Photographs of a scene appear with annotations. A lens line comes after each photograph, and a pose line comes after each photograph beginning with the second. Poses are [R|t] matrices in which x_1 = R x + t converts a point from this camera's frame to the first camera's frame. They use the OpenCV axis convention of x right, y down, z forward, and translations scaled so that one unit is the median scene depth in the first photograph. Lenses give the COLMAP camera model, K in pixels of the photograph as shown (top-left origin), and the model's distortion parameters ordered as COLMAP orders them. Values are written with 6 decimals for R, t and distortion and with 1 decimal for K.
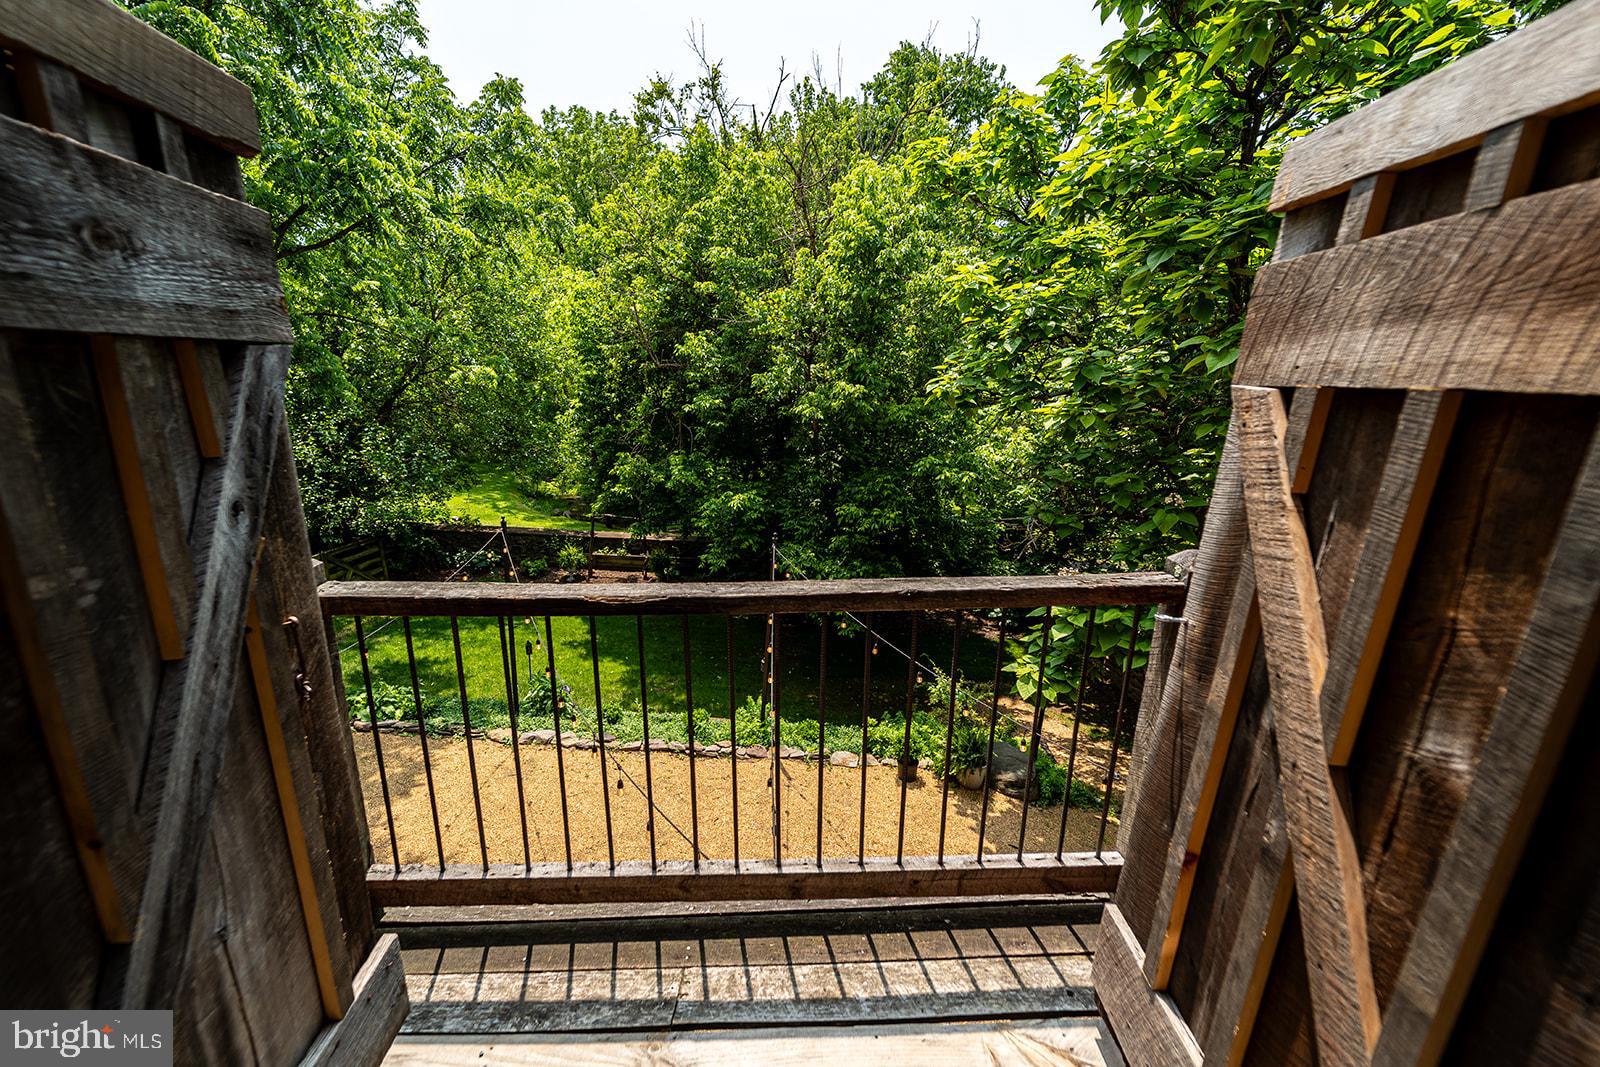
lens RADIAL K [[640.3, 0, 792.4], [0, 640.3, 532.7], [0, 0, 1]] dist [0.001785, -0.000659]
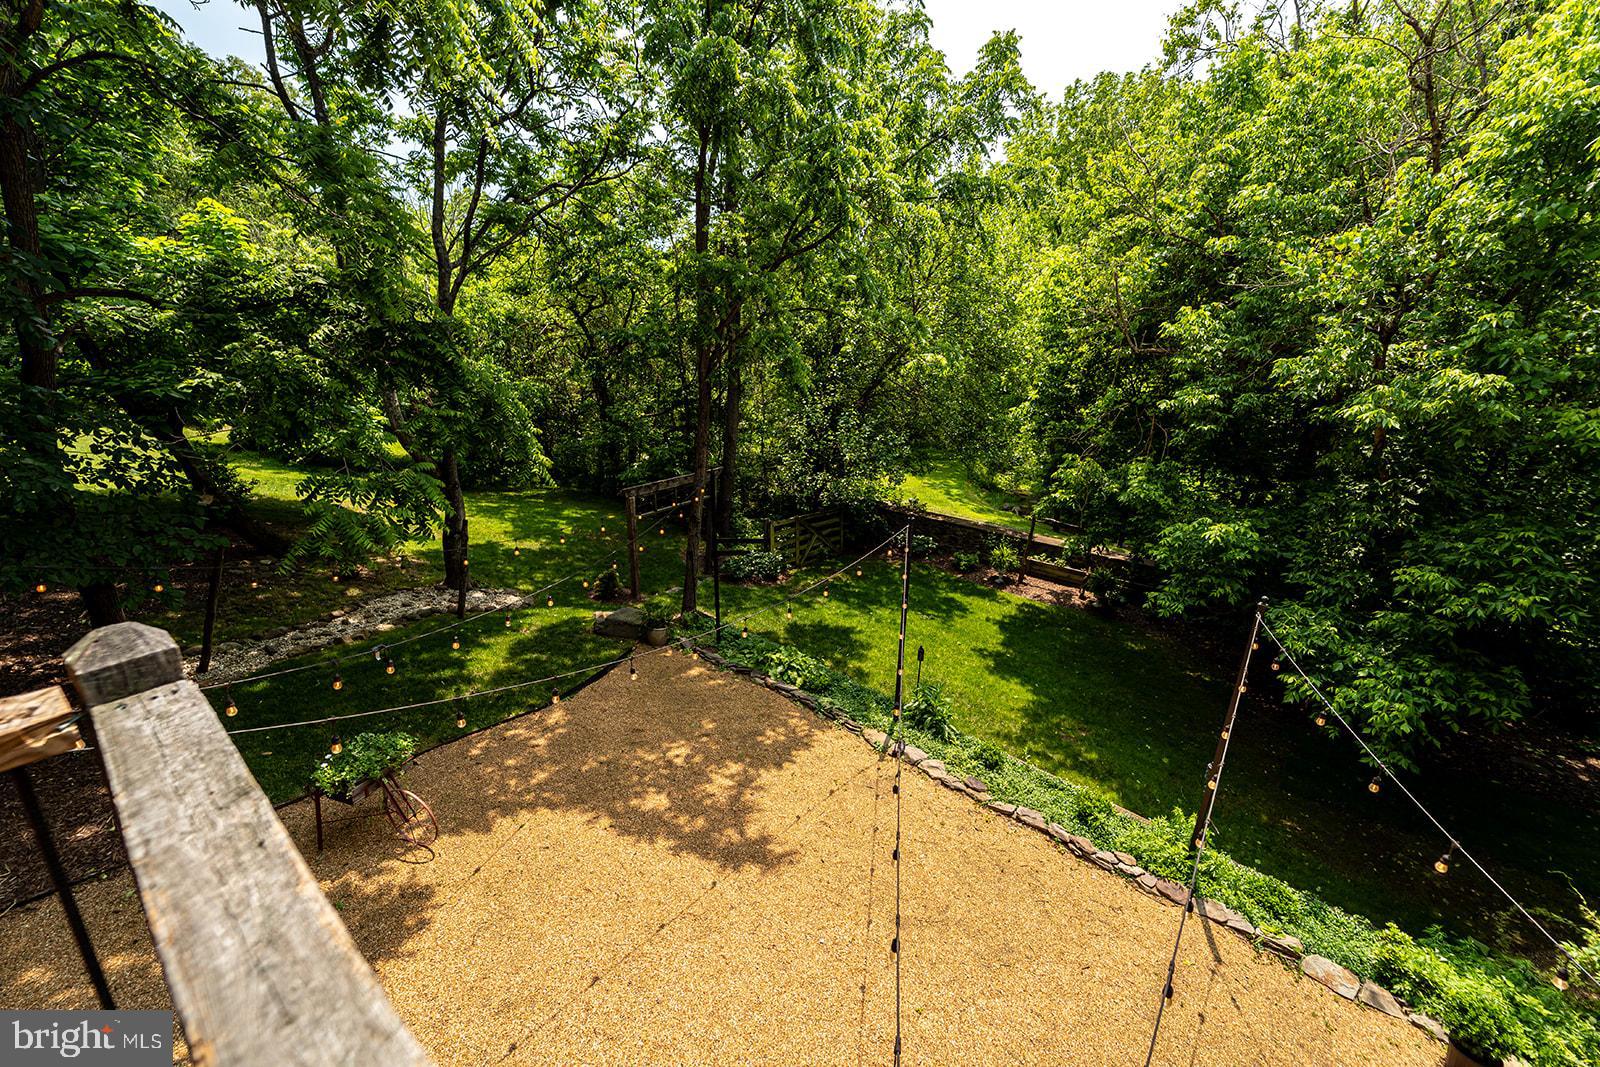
lens RADIAL K [[640.3, 0, 792.4], [0, 640.3, 532.7], [0, 0, 1]] dist [0.001785, -0.000659]
pose [[0.764493, 0.159274, -0.624646, 0.001727], [-0.152220, 0.986196, 0.065163, -0.021477], [0.626402, 0.045267, 0.778185, 0.111632]]
